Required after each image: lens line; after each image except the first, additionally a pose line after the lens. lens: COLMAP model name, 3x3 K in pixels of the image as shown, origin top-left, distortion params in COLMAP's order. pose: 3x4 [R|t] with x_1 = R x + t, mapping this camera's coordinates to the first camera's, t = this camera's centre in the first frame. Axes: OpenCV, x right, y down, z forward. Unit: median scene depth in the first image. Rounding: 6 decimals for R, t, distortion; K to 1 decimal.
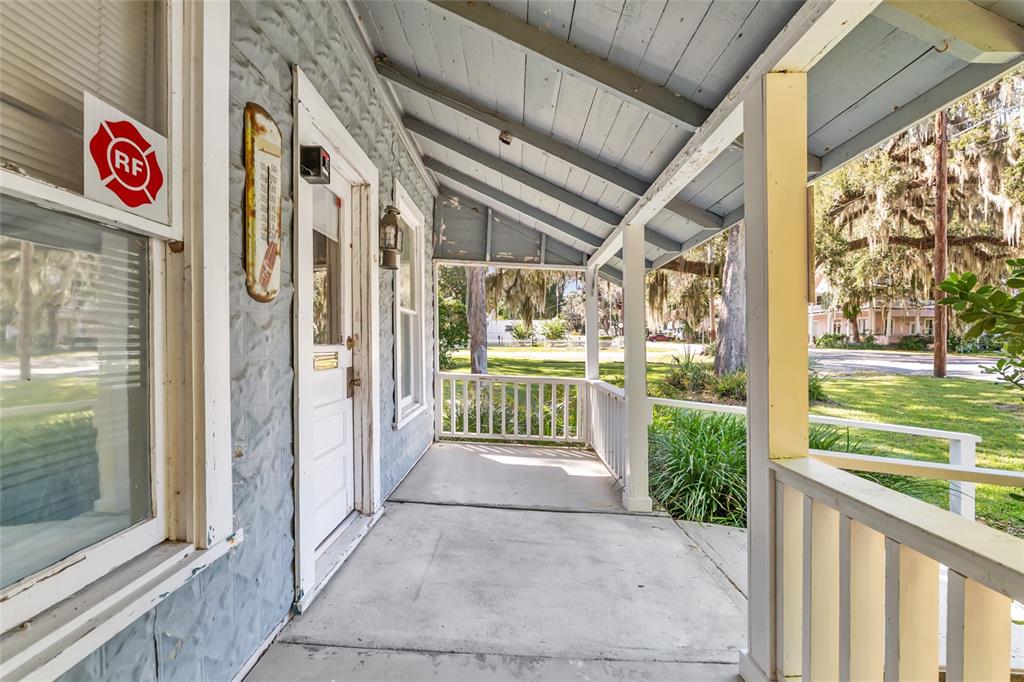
lens RADIAL K [[455.5, 0, 513.4], [0, 455.5, 344.7], [0, 0, 1]] dist [-0.002258, -0.000510]
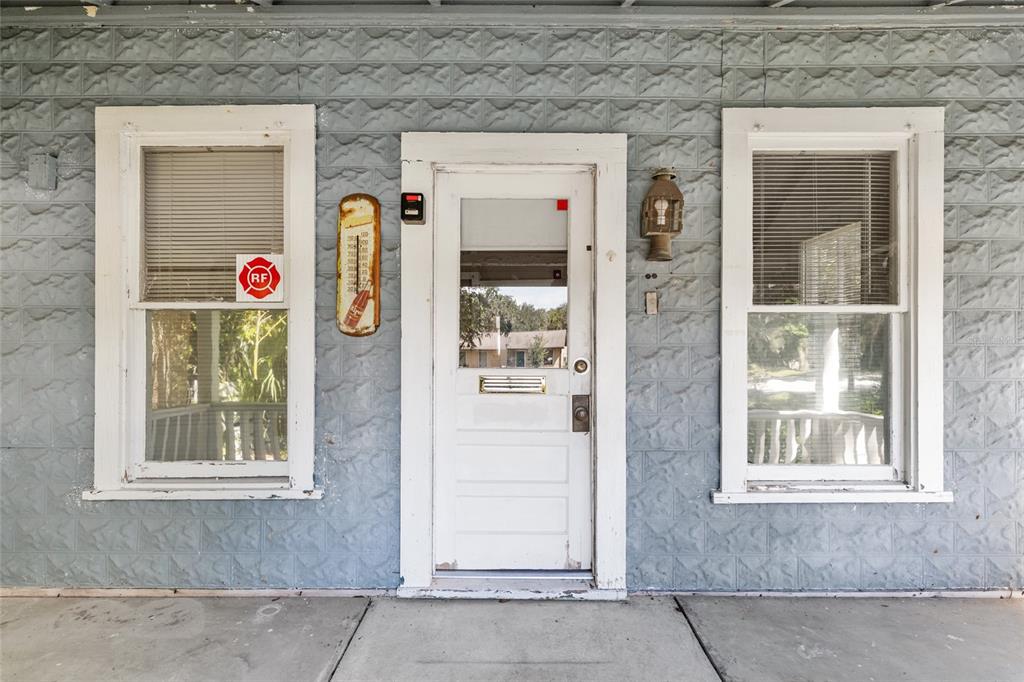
lens RADIAL K [[469.5, 0, 510.8], [0, 469.5, 354.6], [0, 0, 1]] dist [-0.017548, -0.000107]
pose [[0.000903, 0.000653, -0.999999, 0.865830], [-0.004827, 0.999988, 0.000648, -0.044860], [0.999988, 0.004826, 0.000906, 1.492732]]
